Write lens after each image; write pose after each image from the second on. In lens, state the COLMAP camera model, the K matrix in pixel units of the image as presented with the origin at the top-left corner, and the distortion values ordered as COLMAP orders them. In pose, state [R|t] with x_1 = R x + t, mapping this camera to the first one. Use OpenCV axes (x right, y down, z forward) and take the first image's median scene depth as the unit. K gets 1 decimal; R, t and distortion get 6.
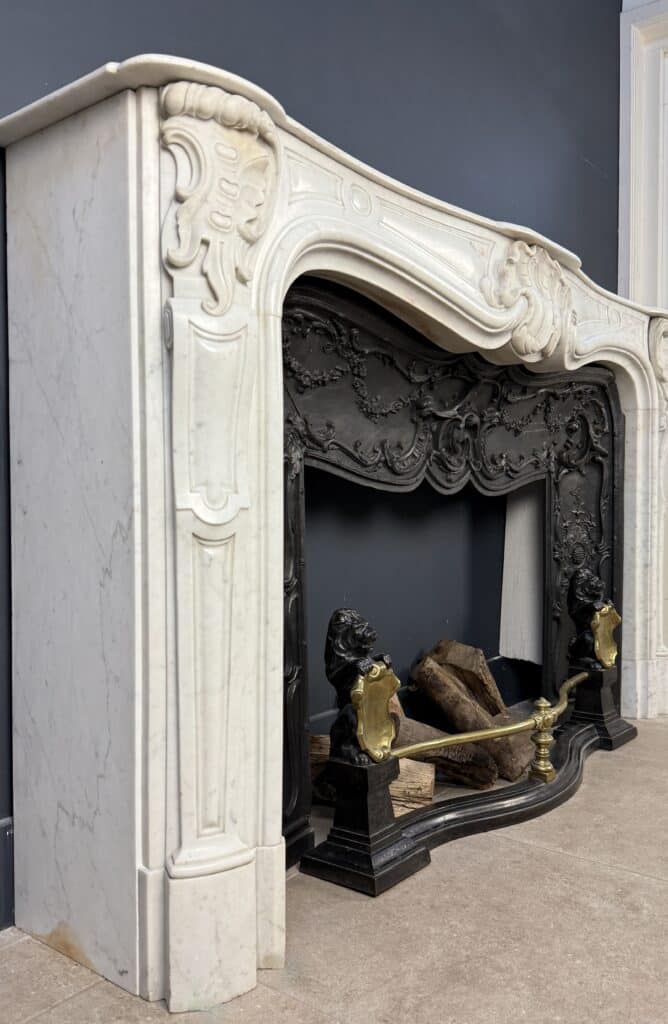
lens RADIAL K [[829.3, 0, 330.0], [0, 829.3, 527.8], [0, 0, 1]] dist [0.099441, -0.003933]
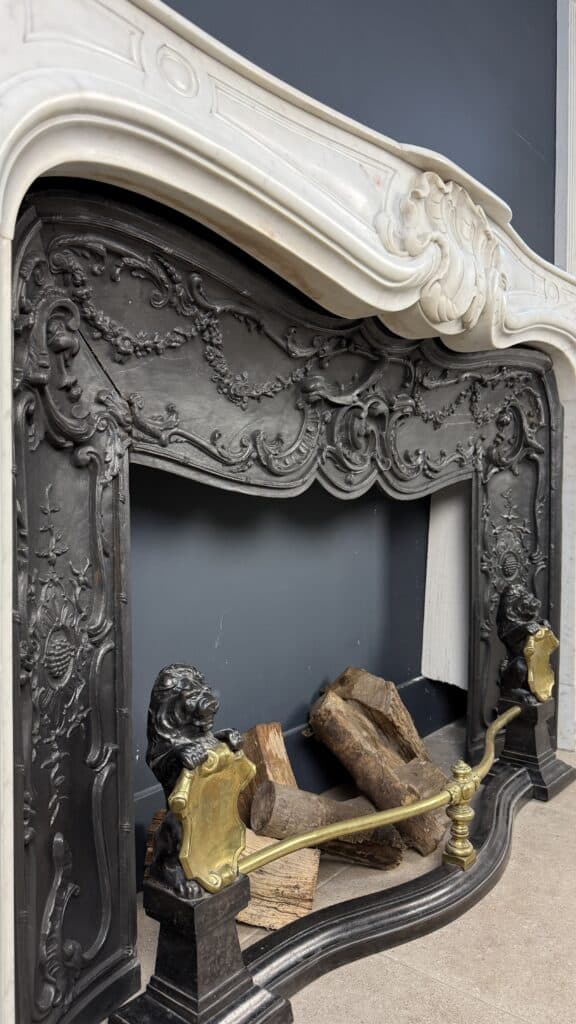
lens RADIAL K [[722.8, 0, 288.0], [0, 722.8, 512.0], [0, 0, 1]] dist [0.112193, -0.188502]
pose [[0.999880, 0.005171, -0.014613, 0.094242], [-0.005221, 0.999981, -0.003391, -0.025044], [0.014595, 0.003467, 0.999887, 0.291468]]
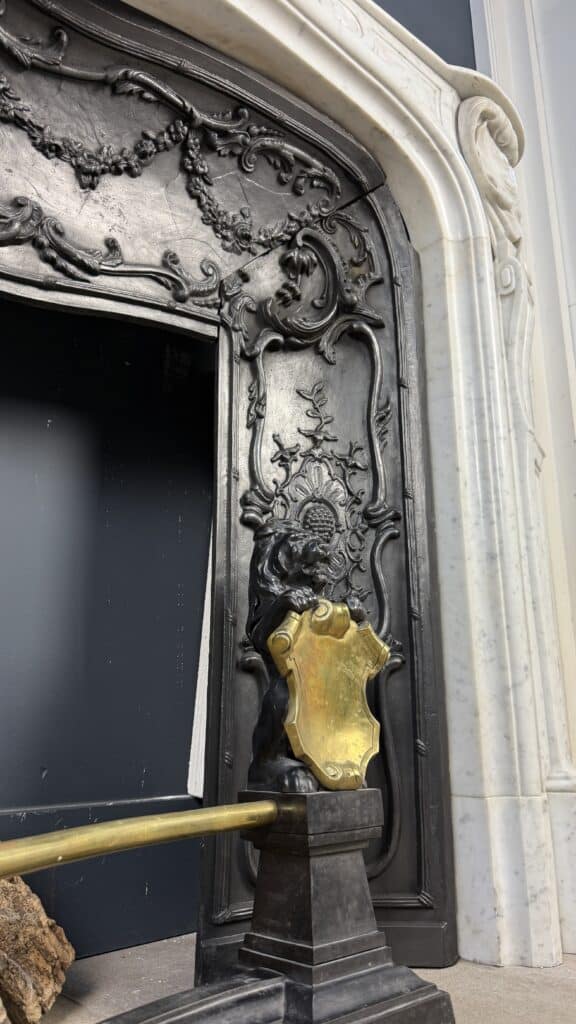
lens RADIAL K [[749.2, 0, 288.0], [0, 749.2, 512.0], [0, 0, 1]] dist [0.069675, -0.116872]
pose [[0.992753, -0.032406, -0.115720, 0.405598], [-0.004910, 0.951213, -0.308496, 0.179649], [0.120071, 0.306829, 0.944160, 0.790335]]
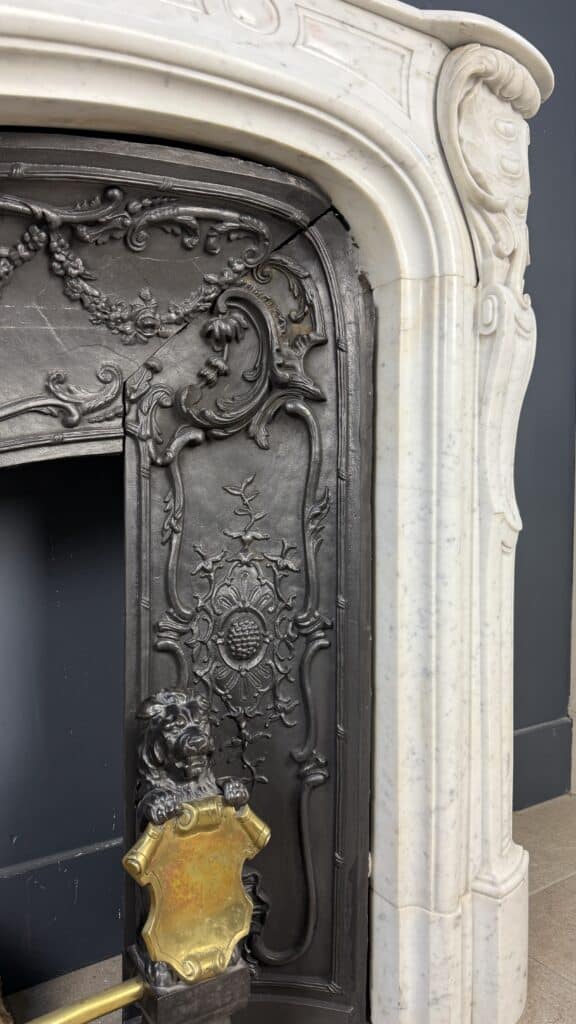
lens RADIAL K [[722.8, 0, 288.0], [0, 722.8, 512.0], [0, 0, 1]] dist [0.112193, -0.188502]
pose [[0.948434, 0.020503, -0.316310, 0.536327], [-0.020634, 0.999783, 0.002935, -0.039721], [0.316301, 0.003743, 0.948651, 0.827921]]
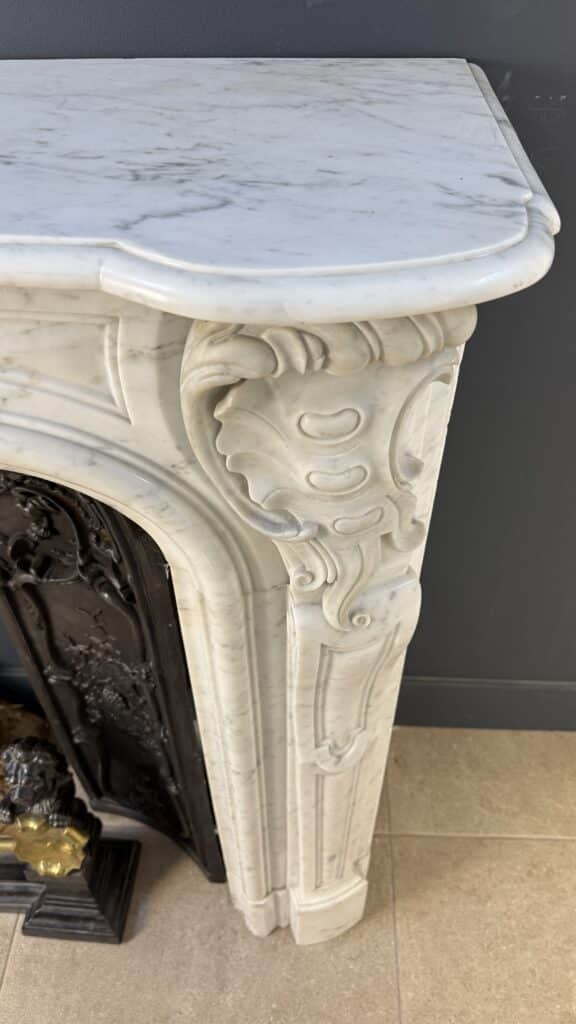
lens RADIAL K [[722.8, 0, 288.0], [0, 722.8, 512.0], [0, 0, 1]] dist [0.112193, -0.188502]
pose [[0.587330, 0.582385, -0.562025, 0.657692], [-0.026364, 0.707815, 0.705906, -0.424018], [0.808918, -0.399782, 0.431075, 1.172789]]
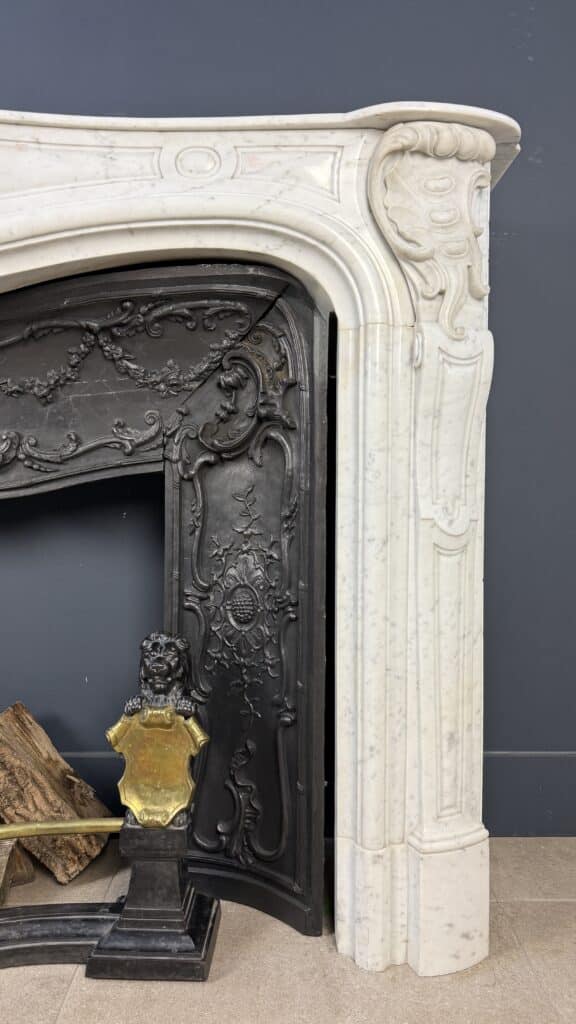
lens RADIAL K [[722.8, 0, 288.0], [0, 722.8, 512.0], [0, 0, 1]] dist [0.112193, -0.188502]
pose [[0.631890, 0.035237, -0.774256, 0.859267], [-0.037393, 0.999189, 0.014957, -0.049637], [0.774155, 0.019501, 0.632695, 0.890533]]
